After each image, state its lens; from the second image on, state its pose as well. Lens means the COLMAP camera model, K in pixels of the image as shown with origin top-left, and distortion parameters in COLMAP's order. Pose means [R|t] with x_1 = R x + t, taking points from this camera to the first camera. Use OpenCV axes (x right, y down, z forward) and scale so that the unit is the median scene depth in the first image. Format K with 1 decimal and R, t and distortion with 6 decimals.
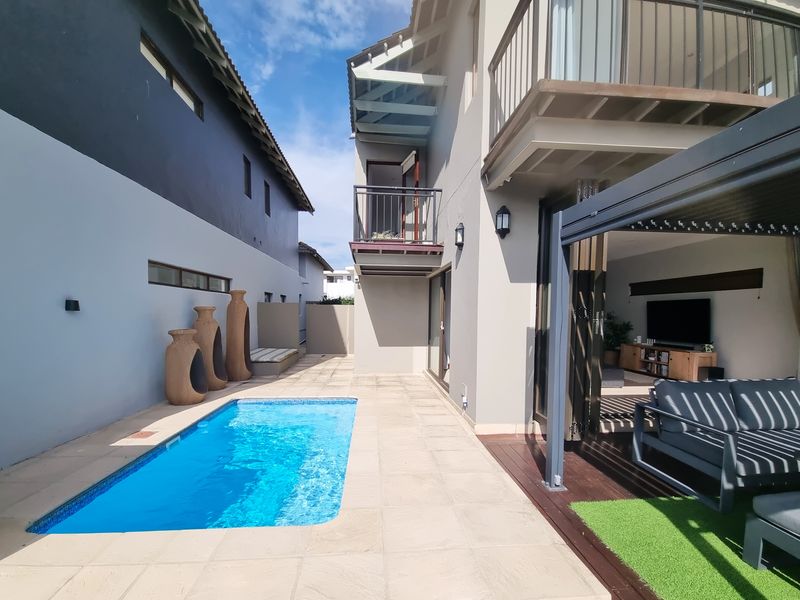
lens RADIAL K [[351.8, 0, 401.4], [0, 351.8, 332.5], [0, 0, 1]] dist [0.000427, -0.000087]
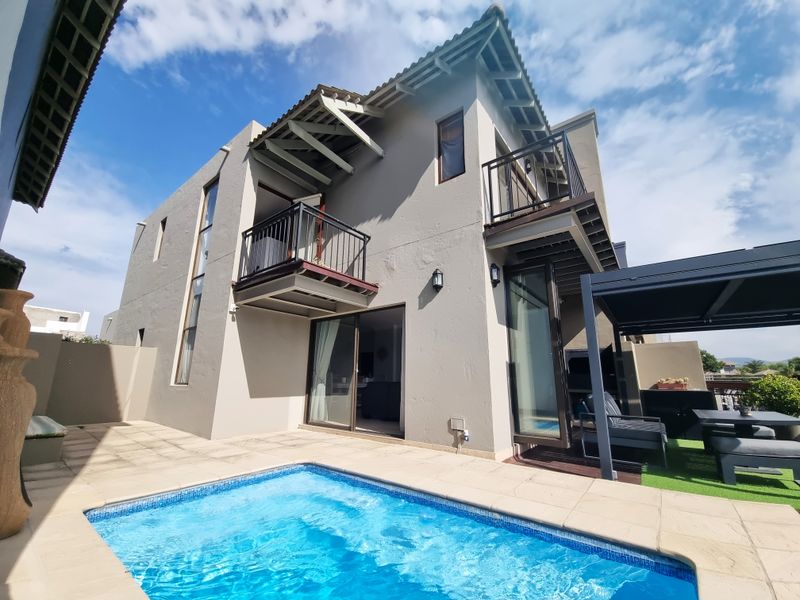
lens RADIAL K [[323.8, 0, 401.8], [0, 323.8, 307.9], [0, 0, 1]] dist [-0.001192, -0.000434]
pose [[0.673295, 0.157886, 0.722320, -0.538346], [0.040539, 0.967582, -0.249283, 0.054483], [-0.738262, 0.197123, 0.645068, 0.367698]]
